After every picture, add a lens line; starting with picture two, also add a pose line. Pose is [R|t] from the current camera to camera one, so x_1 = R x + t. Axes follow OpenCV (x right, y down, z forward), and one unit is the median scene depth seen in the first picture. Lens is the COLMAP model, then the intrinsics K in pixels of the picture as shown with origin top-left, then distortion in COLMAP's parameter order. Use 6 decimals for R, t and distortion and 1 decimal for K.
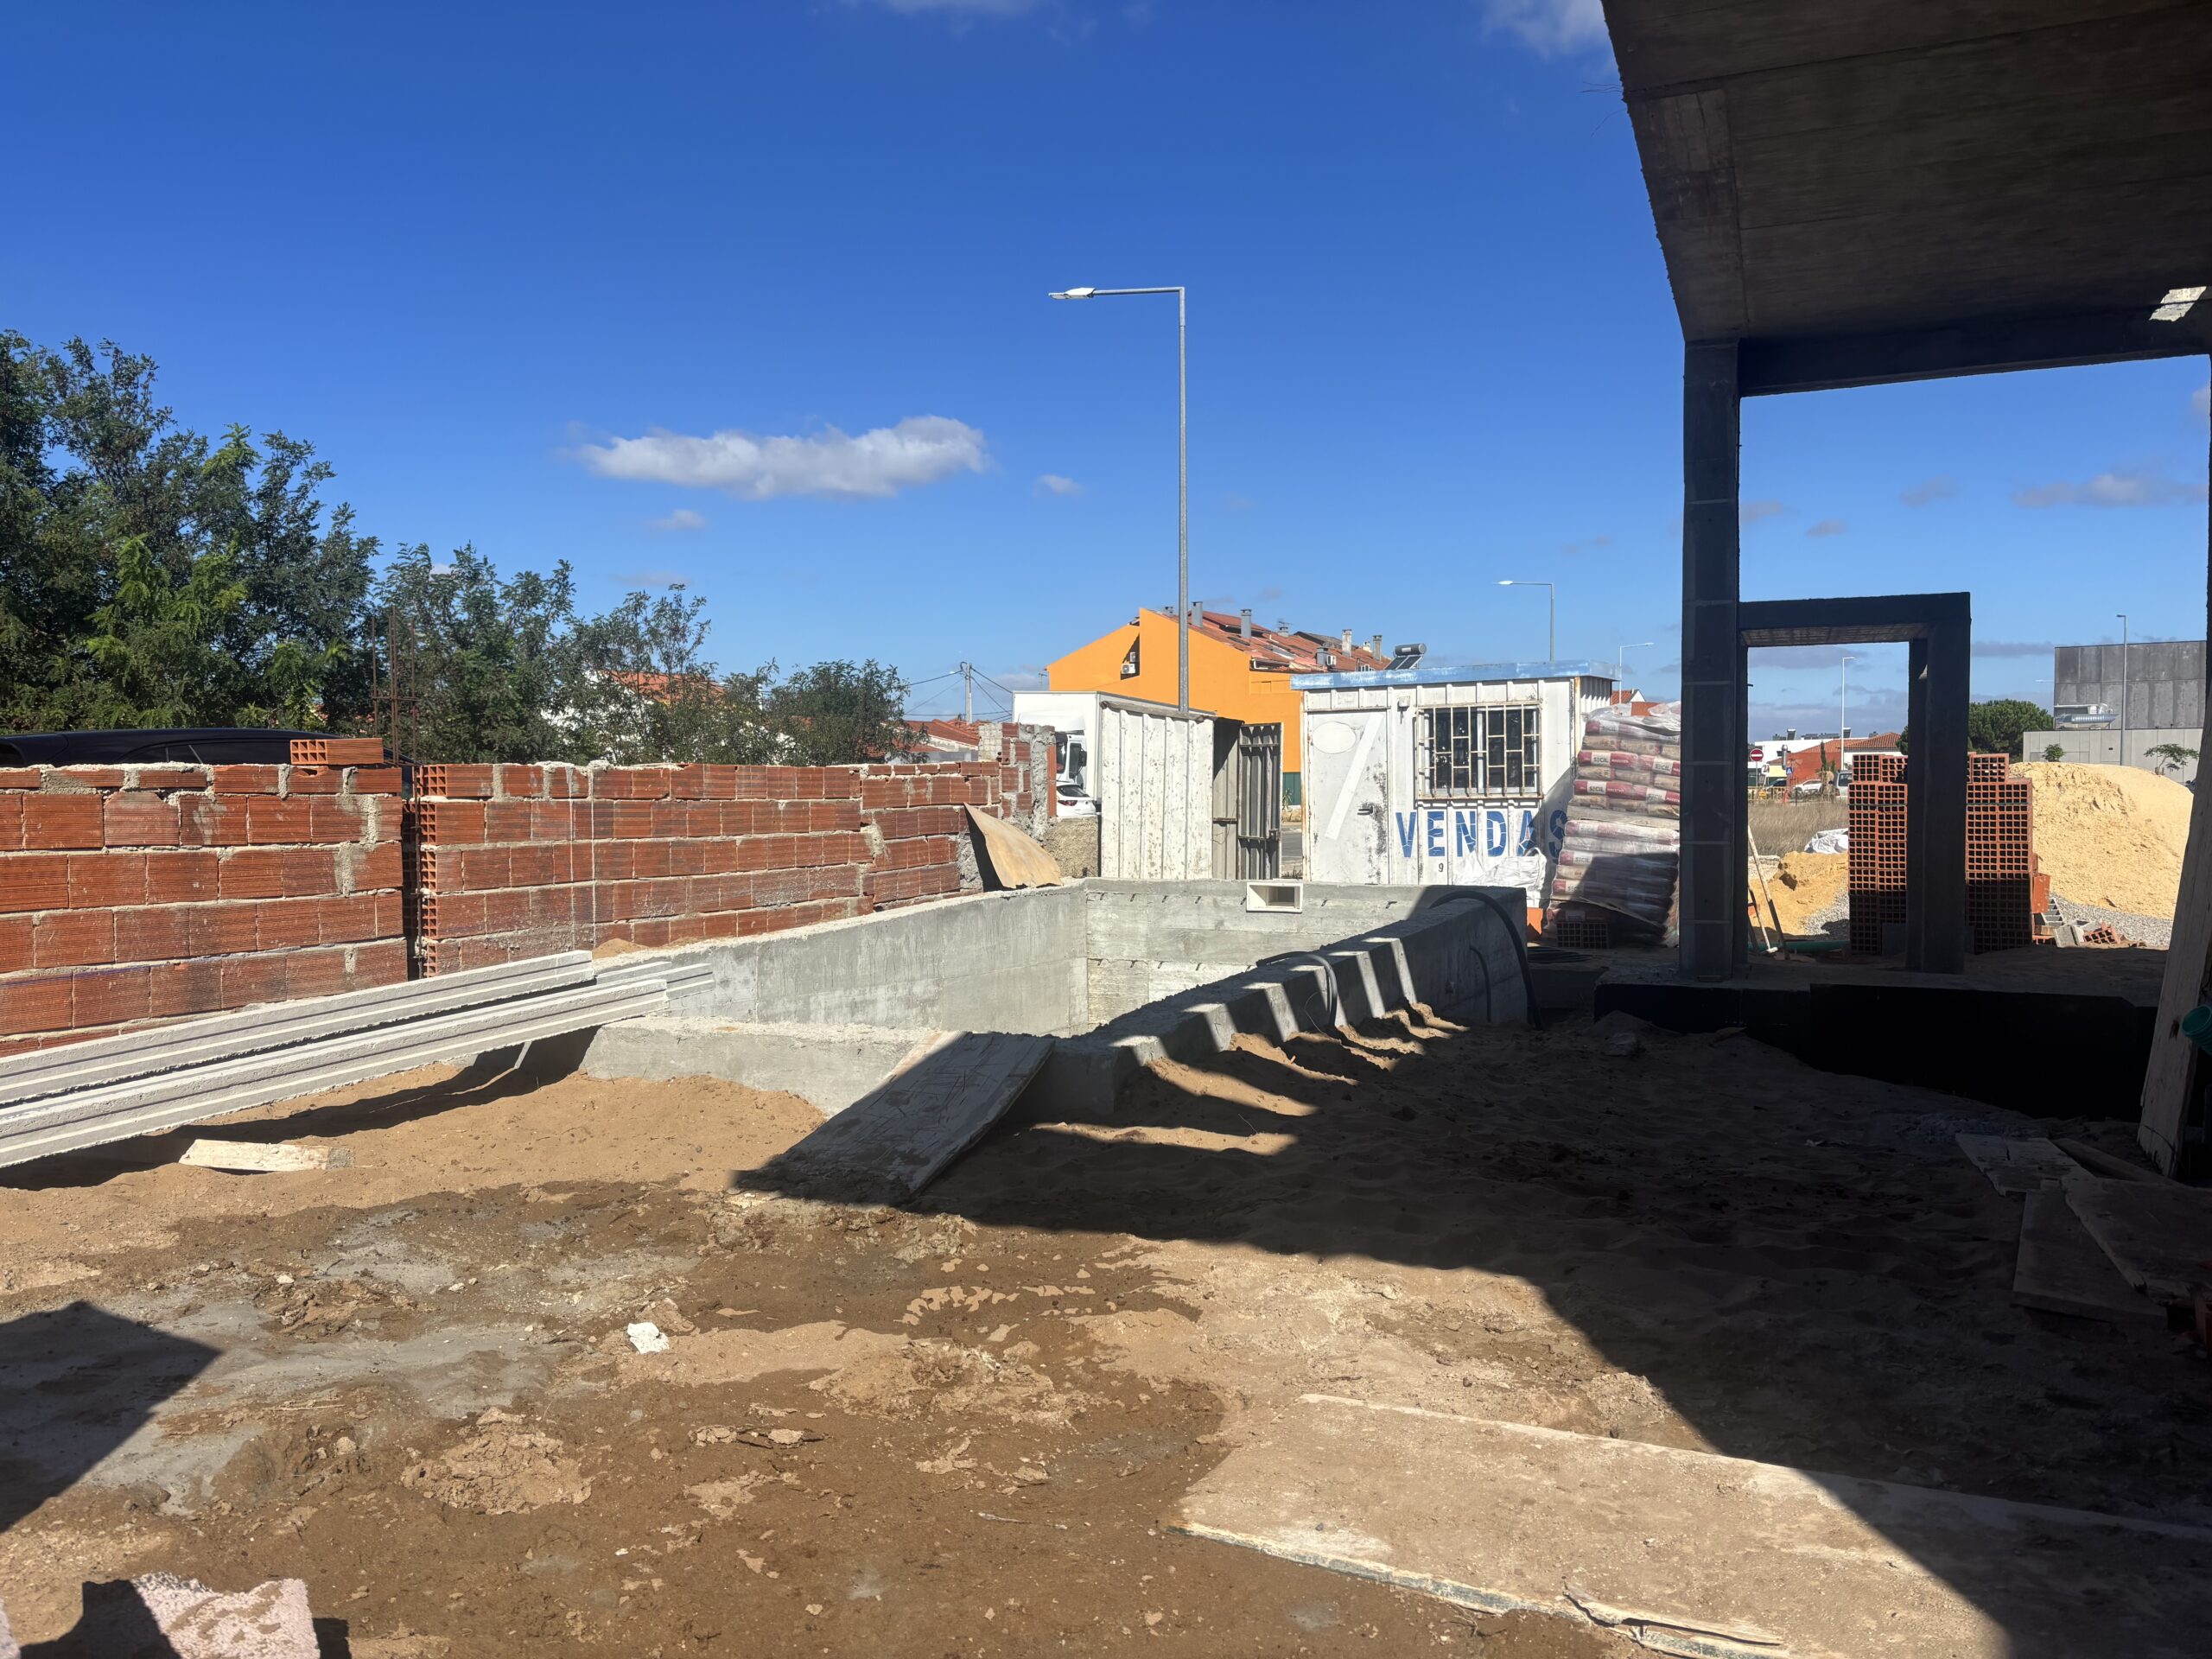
lens RADIAL K [[1668.0, 0, 1082.7], [0, 1668.0, 844.1], [0, 0, 1]] dist [0.053201, -0.069582]
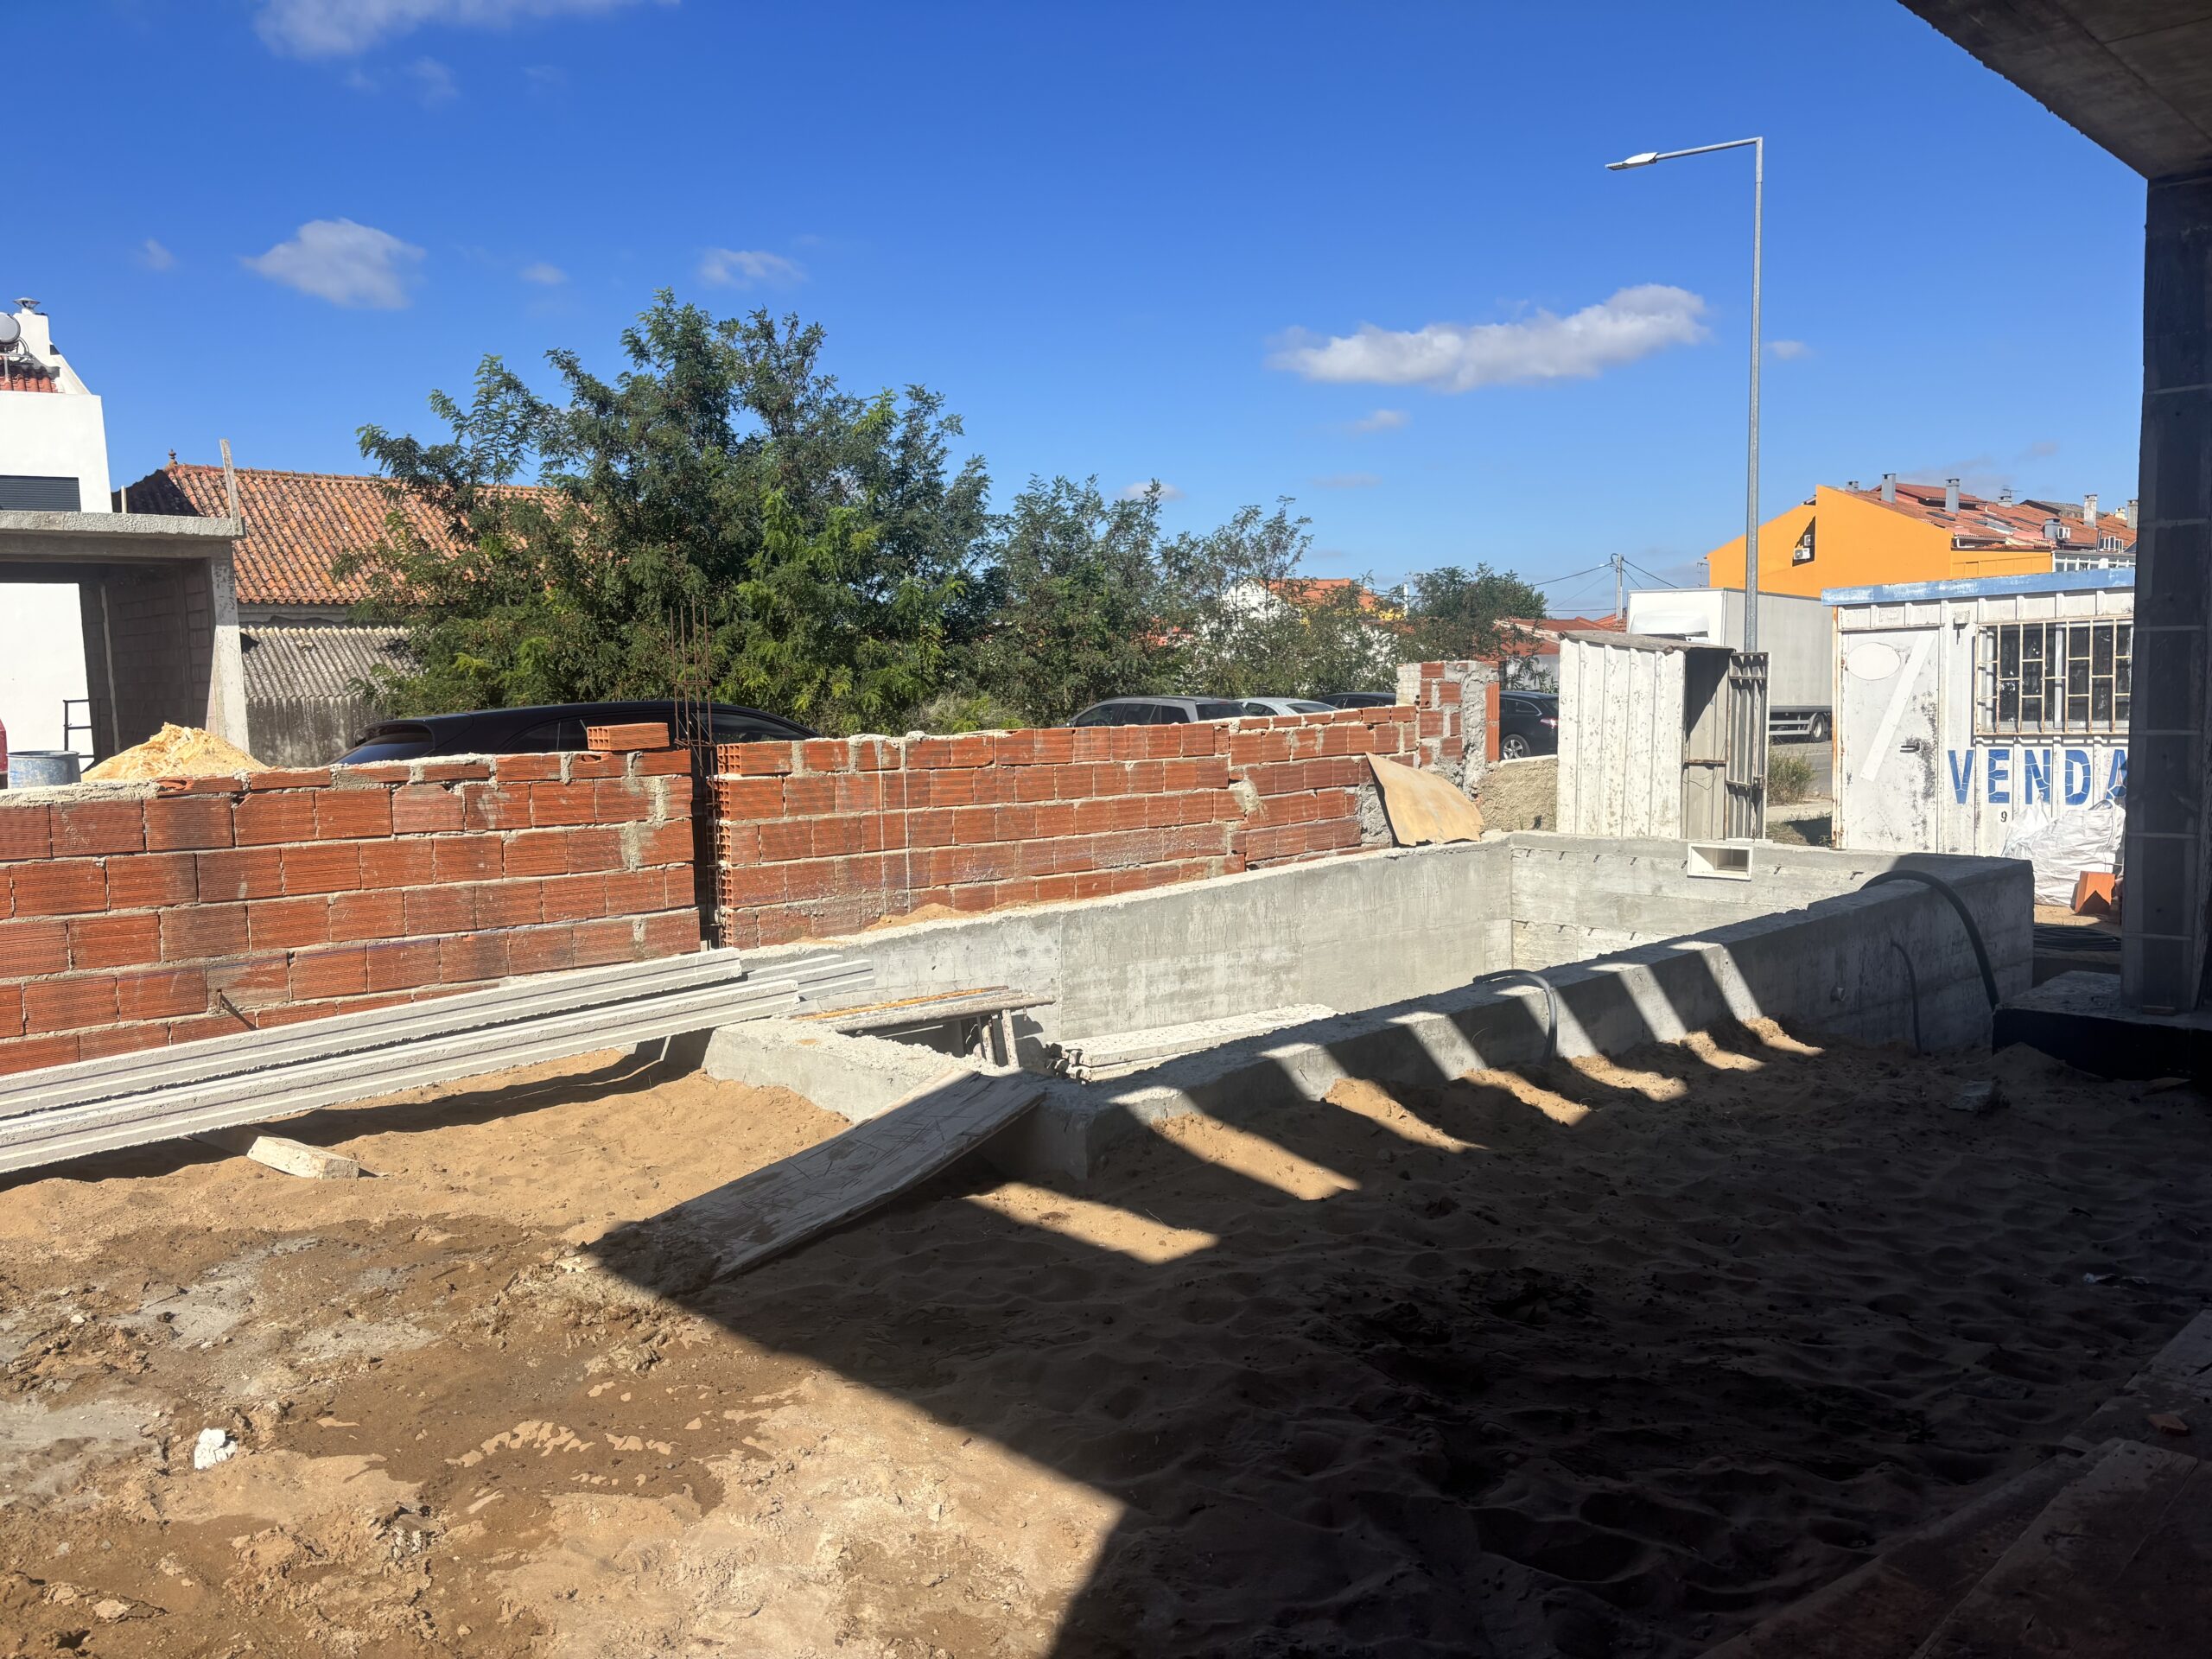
lens RADIAL K [[1668.0, 0, 1090.4], [0, 1668.0, 828.9], [0, 0, 1]] dist [0.053201, -0.069582]
pose [[0.926041, 0.017981, -0.376995, 0.195515], [0.001169, 0.998723, 0.050507, -0.040919], [0.377421, -0.047212, 0.924837, 0.090905]]
